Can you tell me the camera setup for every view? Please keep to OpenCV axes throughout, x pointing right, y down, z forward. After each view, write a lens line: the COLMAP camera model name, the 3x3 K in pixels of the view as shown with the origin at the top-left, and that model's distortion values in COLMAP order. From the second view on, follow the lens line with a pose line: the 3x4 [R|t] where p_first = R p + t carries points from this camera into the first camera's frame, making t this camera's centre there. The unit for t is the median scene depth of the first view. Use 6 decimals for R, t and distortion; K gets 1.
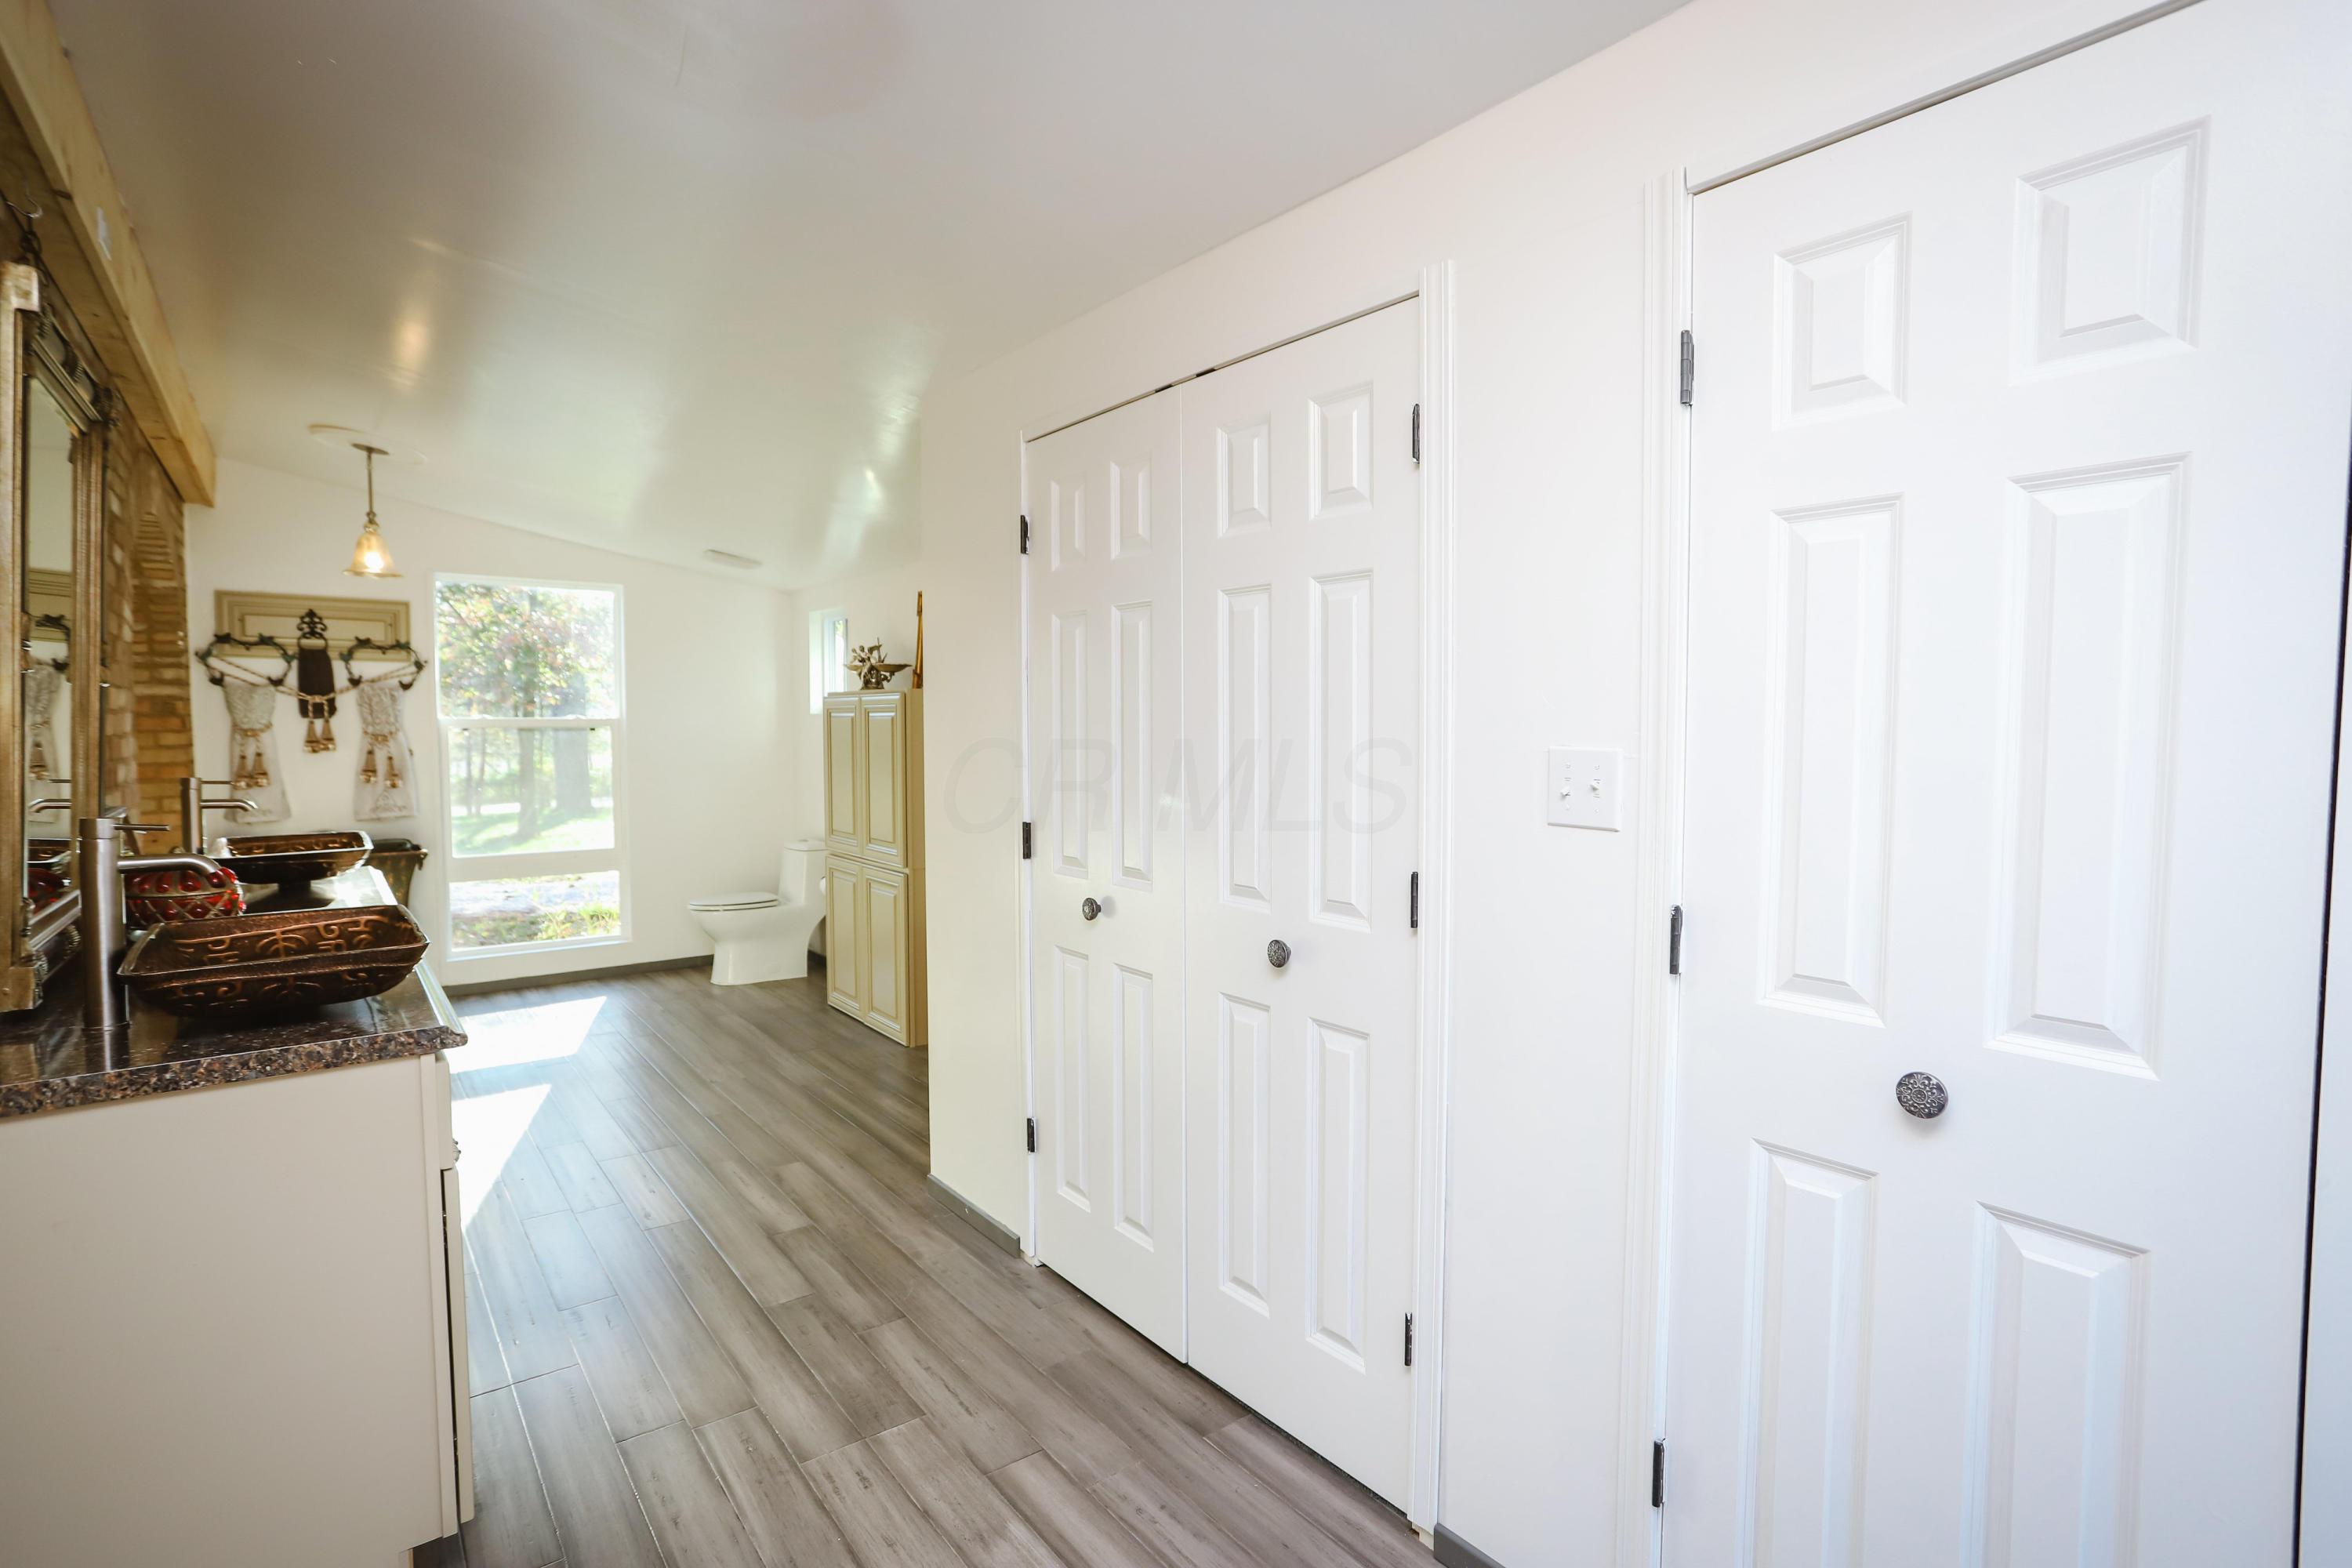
lens RADIAL K [[1130.5, 0, 1178.6], [0, 1130.5, 786.8], [0, 0, 1]] dist [-0.051903, 0.024860]
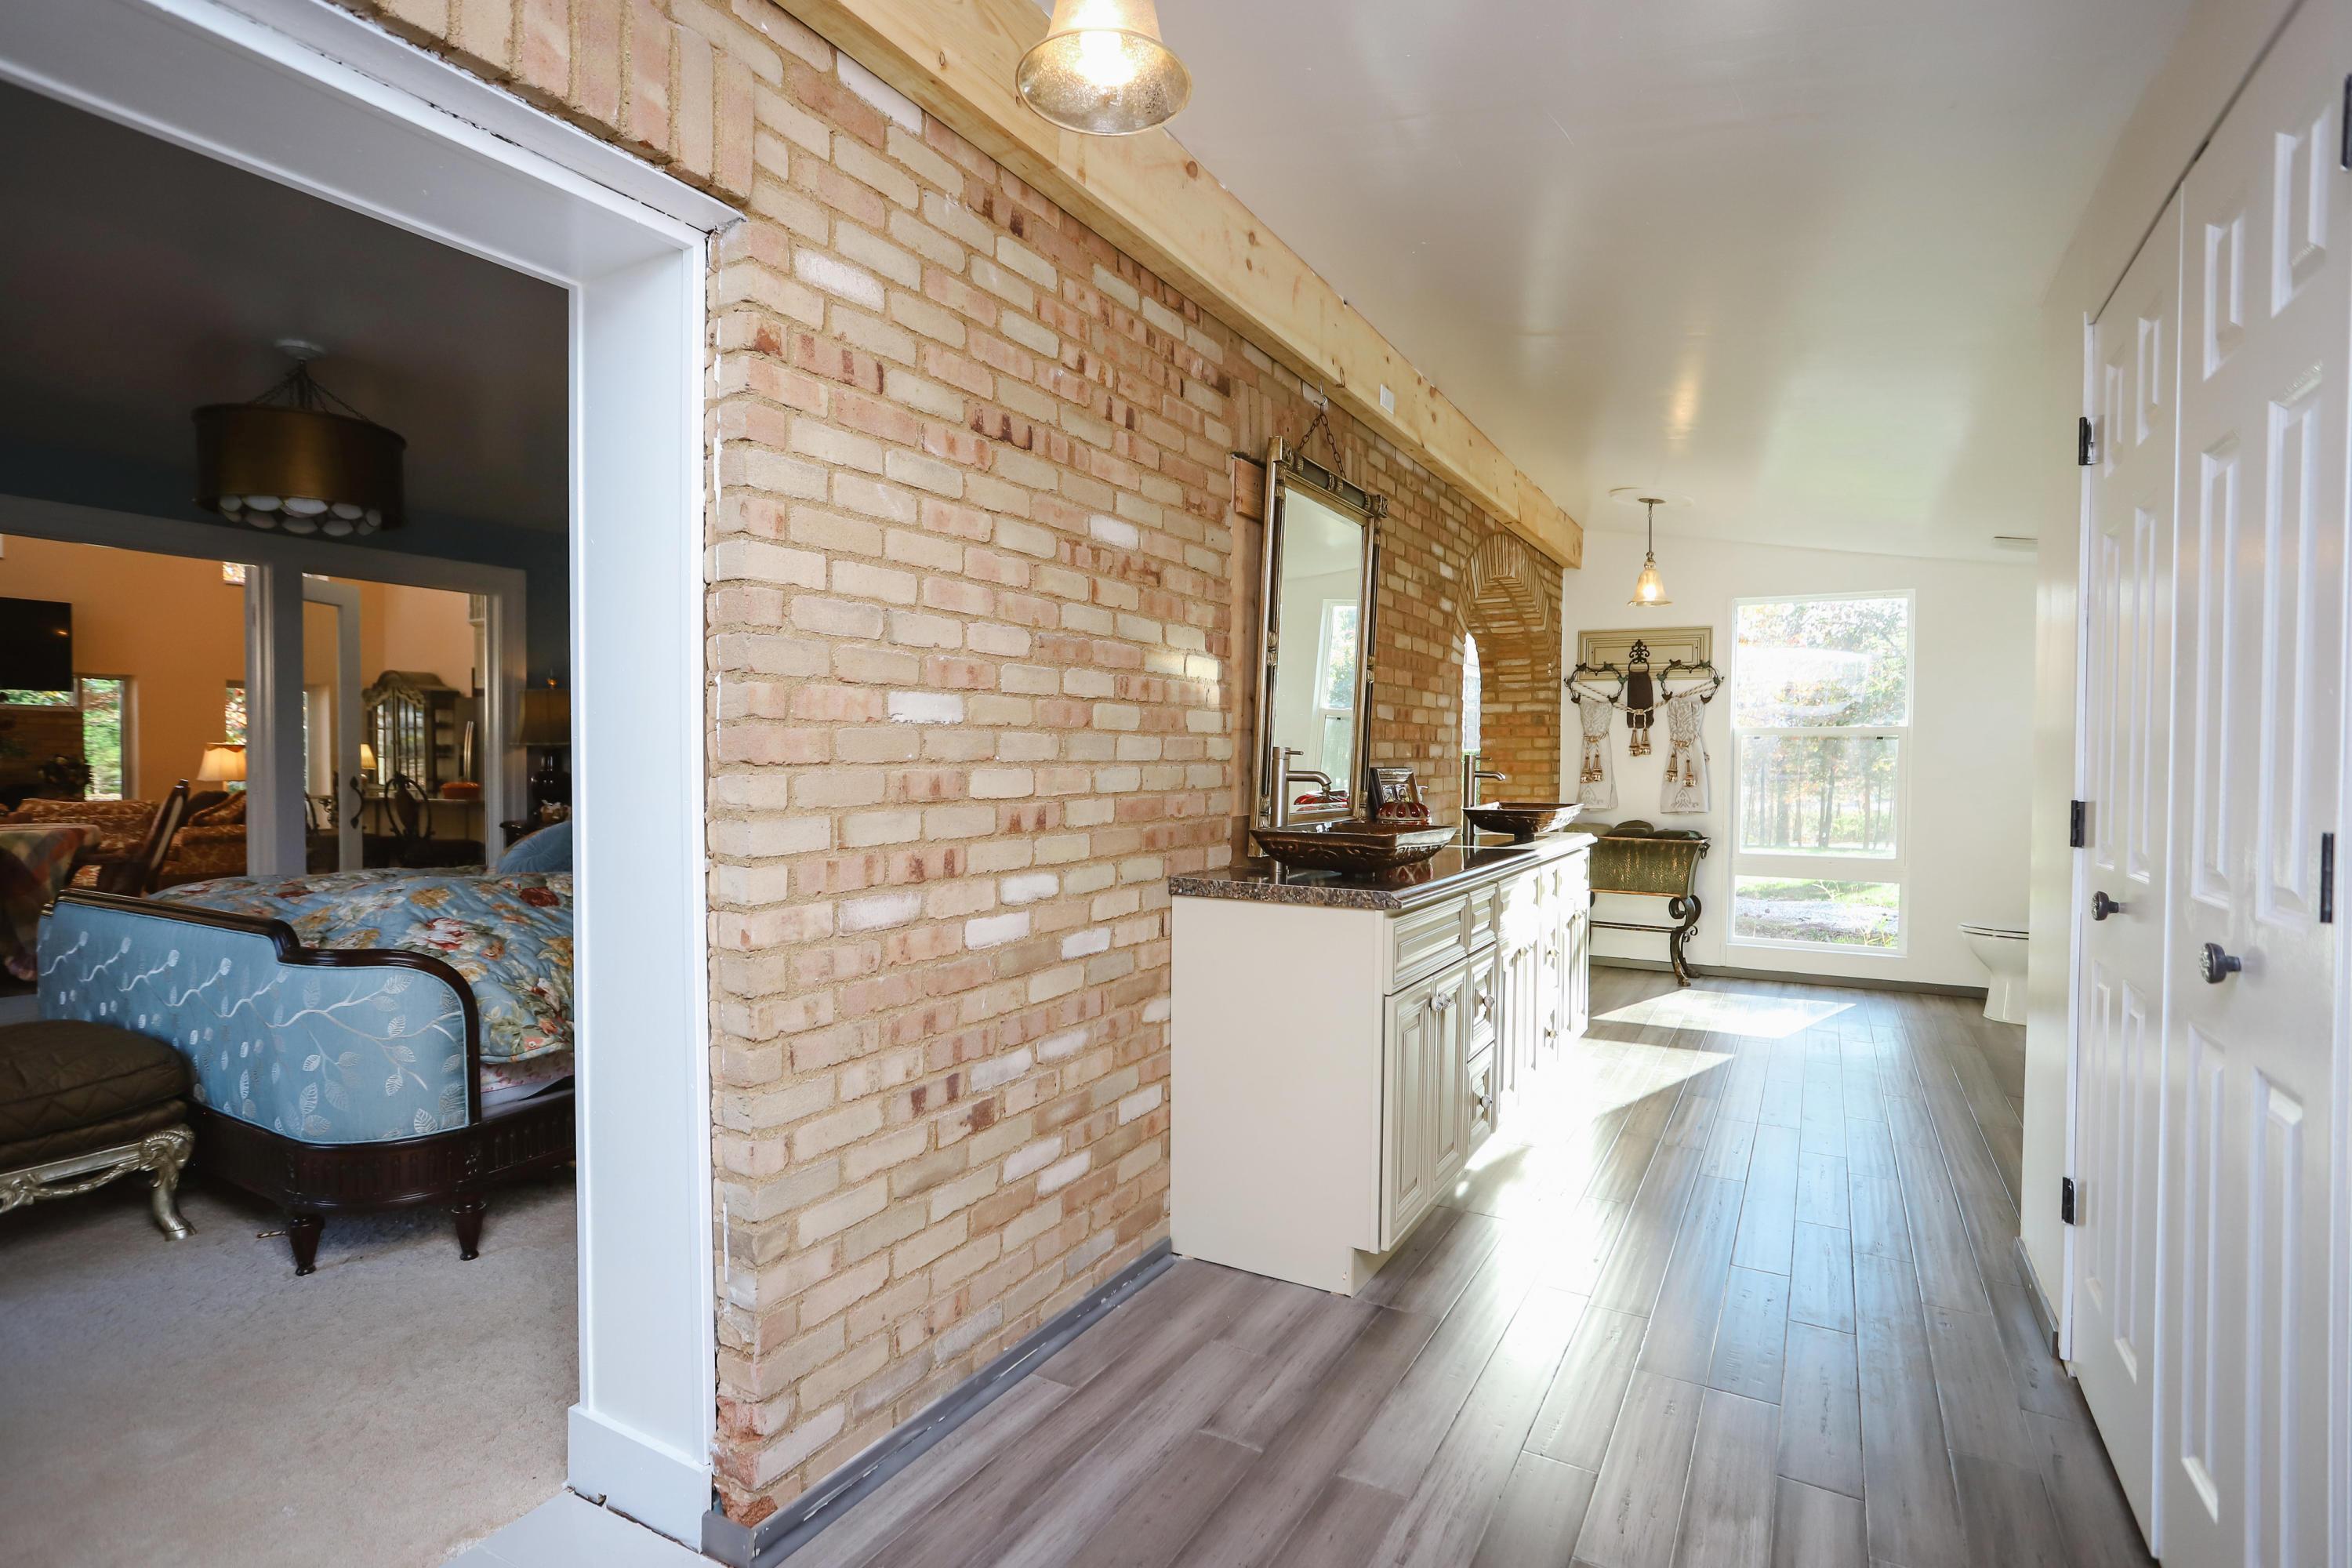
lens RADIAL K [[1130.5, 0, 1195.5], [0, 1130.5, 782.7], [0, 0, 1]] dist [-0.051903, 0.024860]
pose [[0.388219, 0.021446, -0.921317, 0.179347], [-0.058580, 0.998282, -0.001446, 0.029615], [0.919703, 0.054532, 0.388809, 0.065750]]
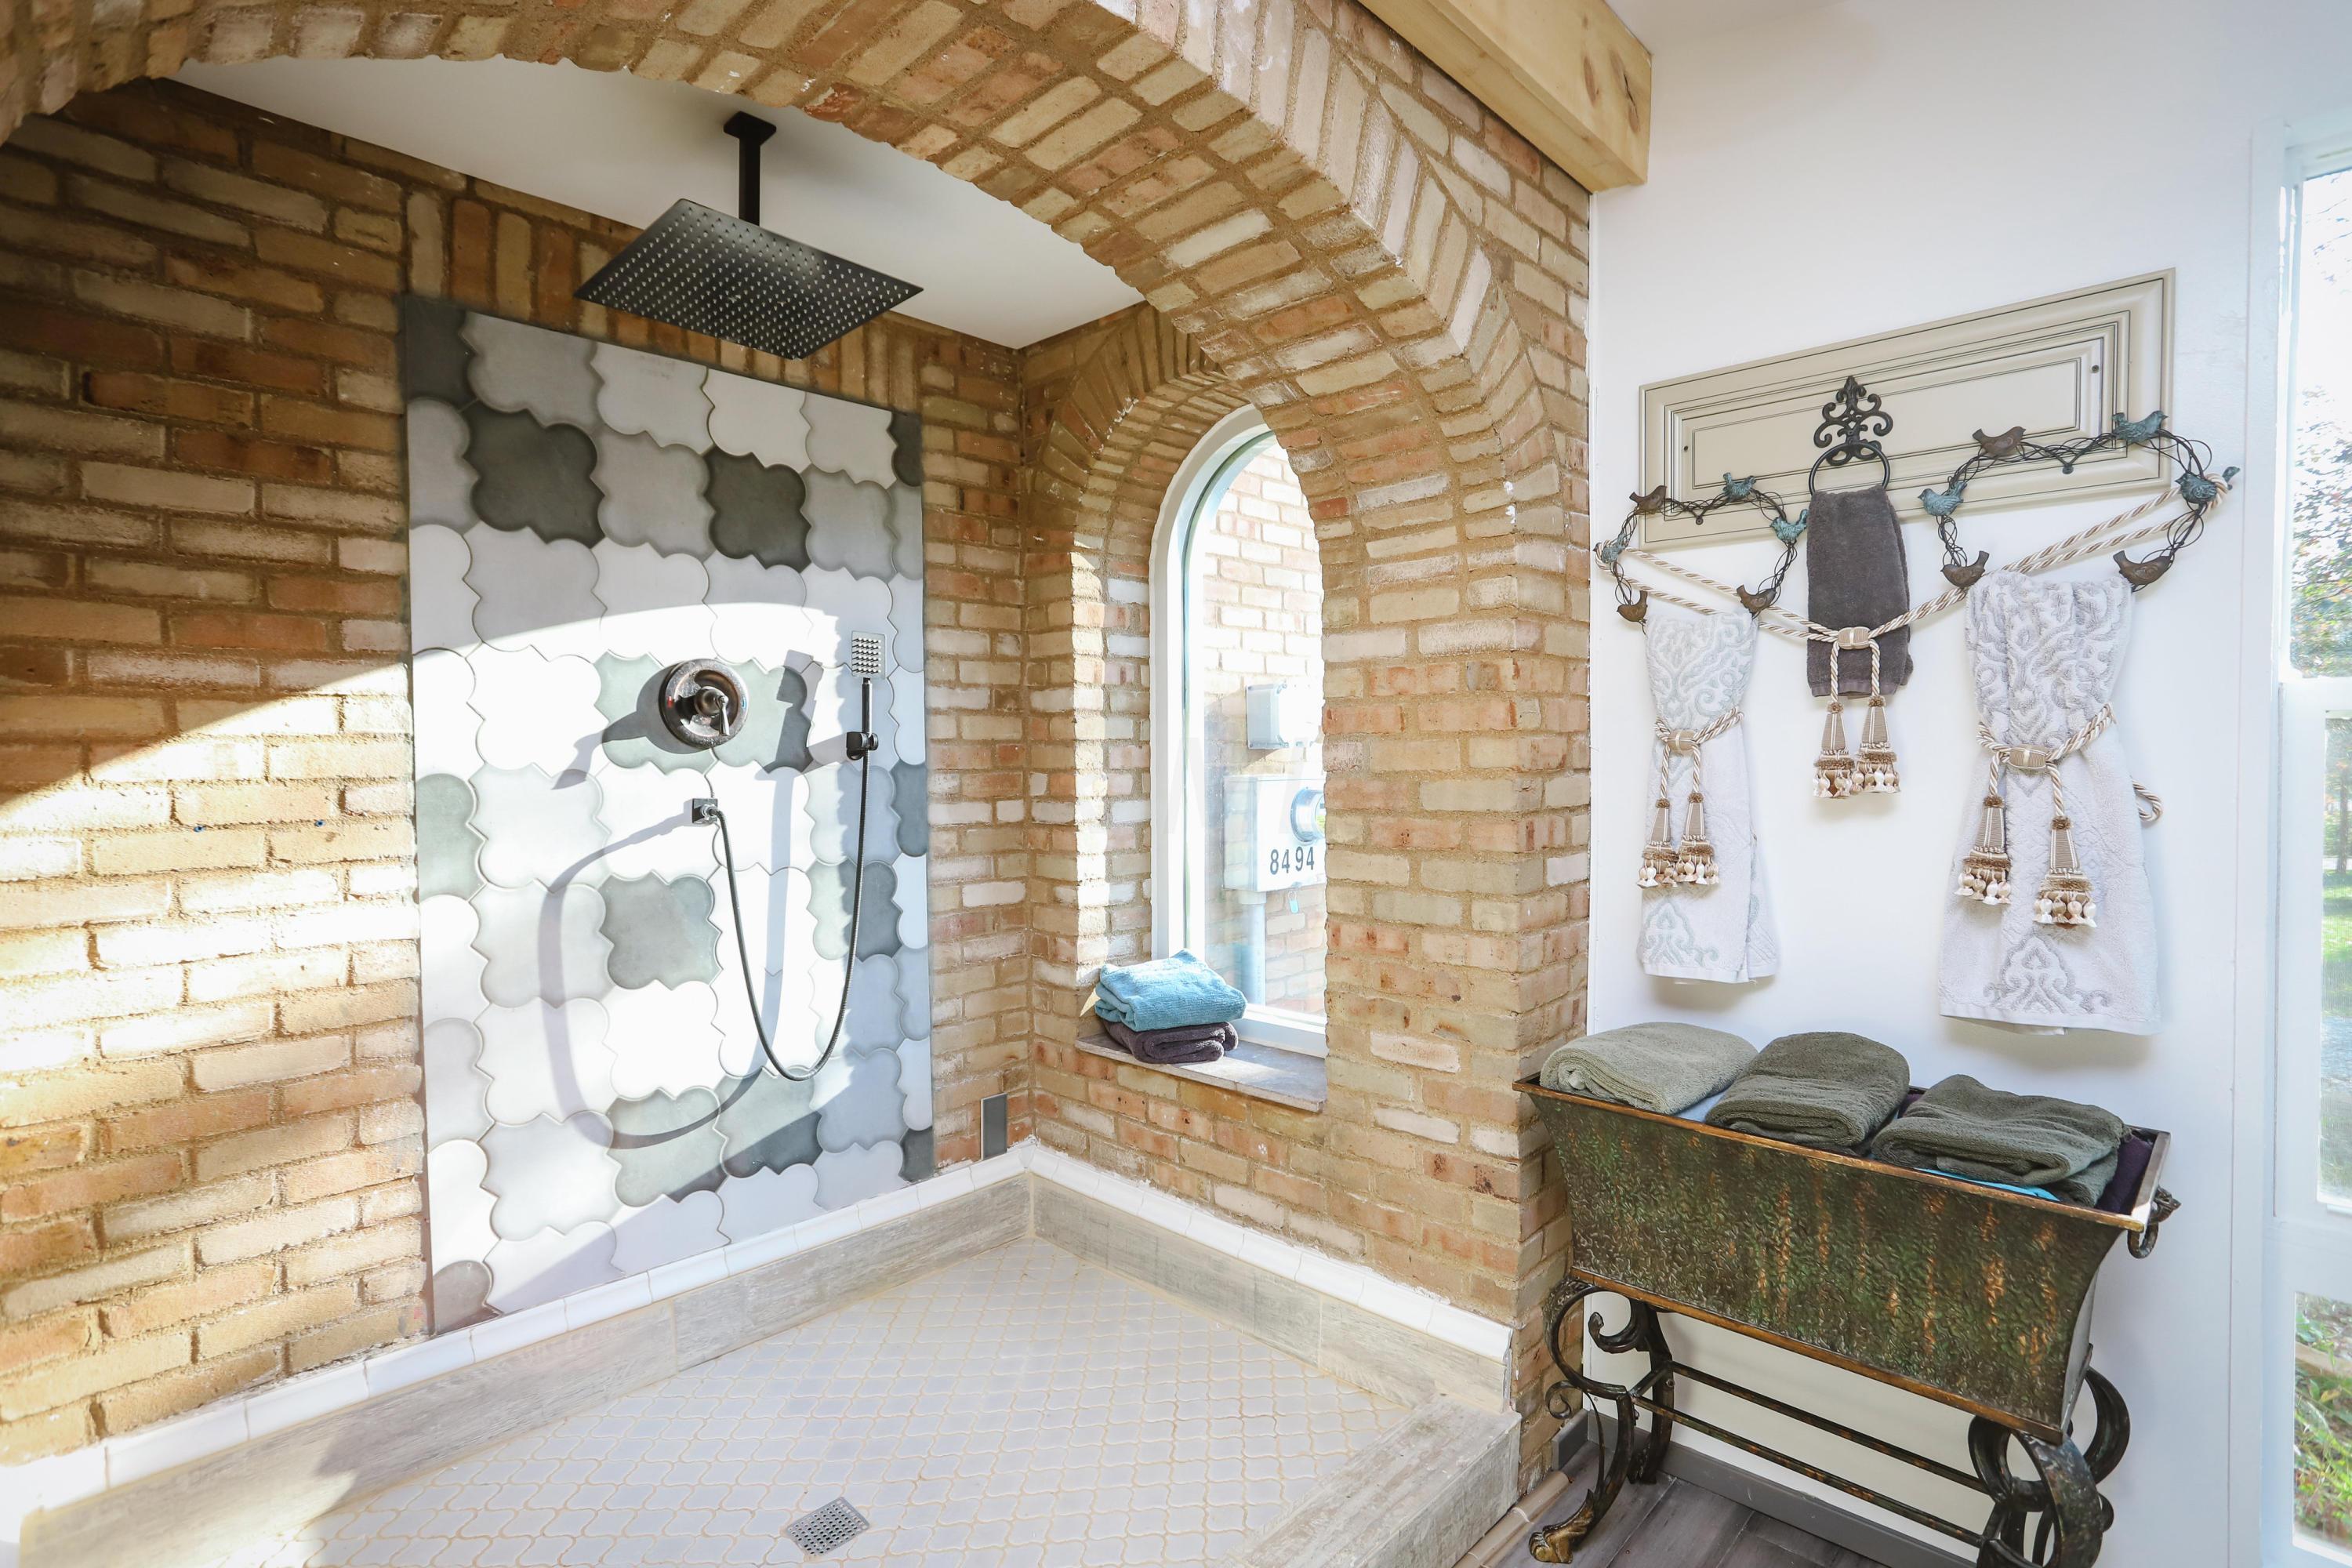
lens RADIAL K [[1130.5, 0, 1170.8], [0, 1130.5, 781.1], [0, 0, 1]] dist [-0.051903, 0.024860]
pose [[0.148364, 0.018023, -0.988769, -0.475084], [-0.055899, 0.998388, 0.009811, -0.027966], [0.987352, 0.053816, 0.149132, 0.747197]]
